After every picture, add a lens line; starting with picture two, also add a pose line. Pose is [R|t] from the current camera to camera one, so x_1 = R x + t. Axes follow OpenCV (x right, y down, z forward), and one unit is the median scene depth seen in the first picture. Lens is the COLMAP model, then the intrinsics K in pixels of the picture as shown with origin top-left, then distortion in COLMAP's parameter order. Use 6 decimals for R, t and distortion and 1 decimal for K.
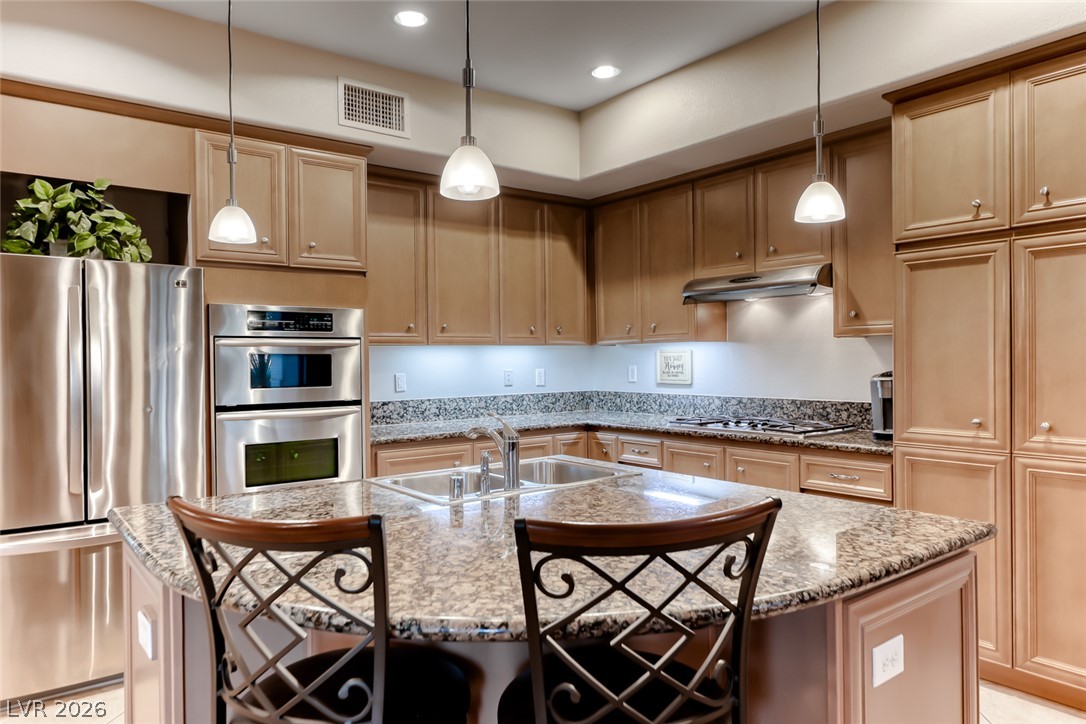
lens RADIAL K [[709.6, 0, 543.0], [0, 709.6, 362.0], [0, 0, 1]] dist [0.002651, 0.000926]
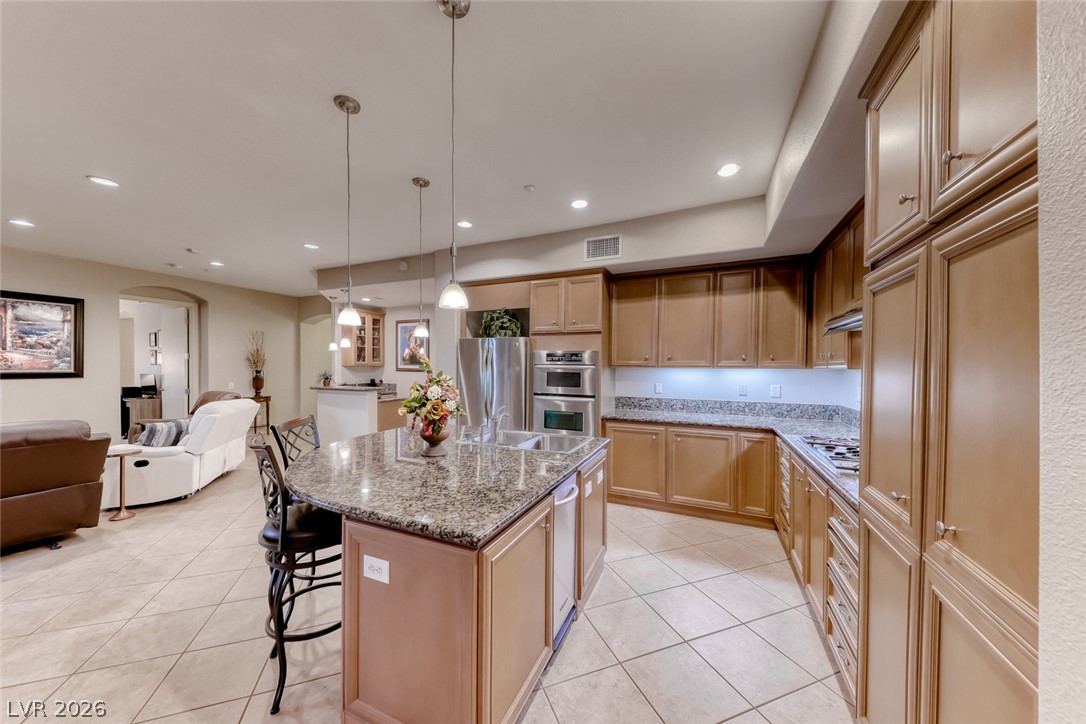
lens RADIAL K [[368.5, 0, 543.0], [0, 368.5, 362.0], [0, 0, 1]] dist [0.010132, -0.006278]
pose [[0.471746, 0.006009, -0.881714, 0.600518], [-0.016482, 0.999862, -0.002004, -0.037438], [0.881581, 0.015478, 0.471780, 0.383930]]
